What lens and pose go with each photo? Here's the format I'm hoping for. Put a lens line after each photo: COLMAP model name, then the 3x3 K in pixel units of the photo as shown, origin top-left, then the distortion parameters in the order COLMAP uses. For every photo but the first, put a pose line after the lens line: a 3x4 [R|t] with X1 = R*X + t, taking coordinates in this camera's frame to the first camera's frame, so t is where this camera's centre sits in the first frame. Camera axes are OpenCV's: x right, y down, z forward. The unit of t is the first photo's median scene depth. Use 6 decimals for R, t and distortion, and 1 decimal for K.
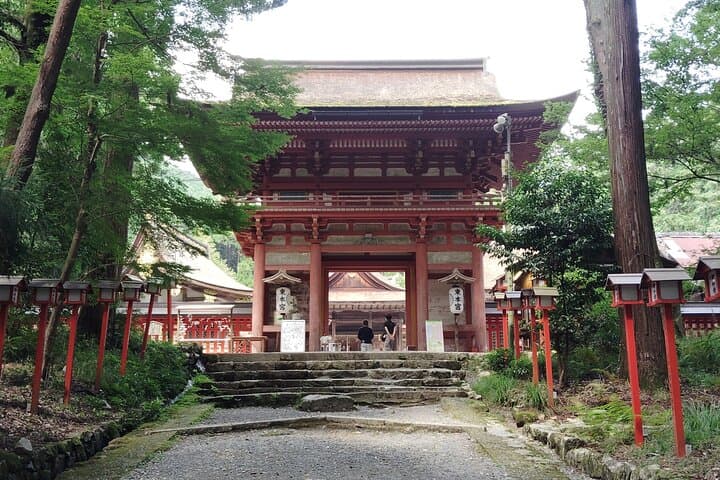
lens RADIAL K [[494.7, 0, 358.7], [0, 494.7, 264.1], [0, 0, 1]] dist [0.081613, -0.000137]
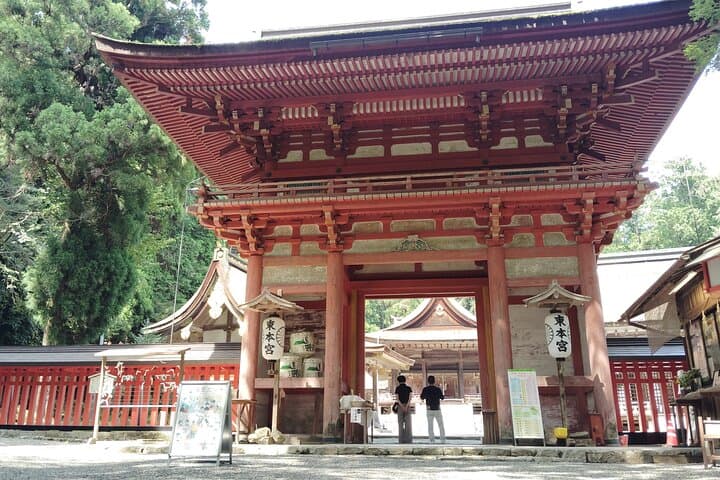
lens RADIAL K [[588.0, 0, 357.6], [0, 588.0, 223.9], [0, 0, 1]] dist [0.114472, -0.191557]
pose [[0.993076, -0.035677, -0.111923, 0.035628], [0.021742, 0.992126, -0.123341, 0.019806], [0.115442, 0.120053, 0.986033, 0.211006]]
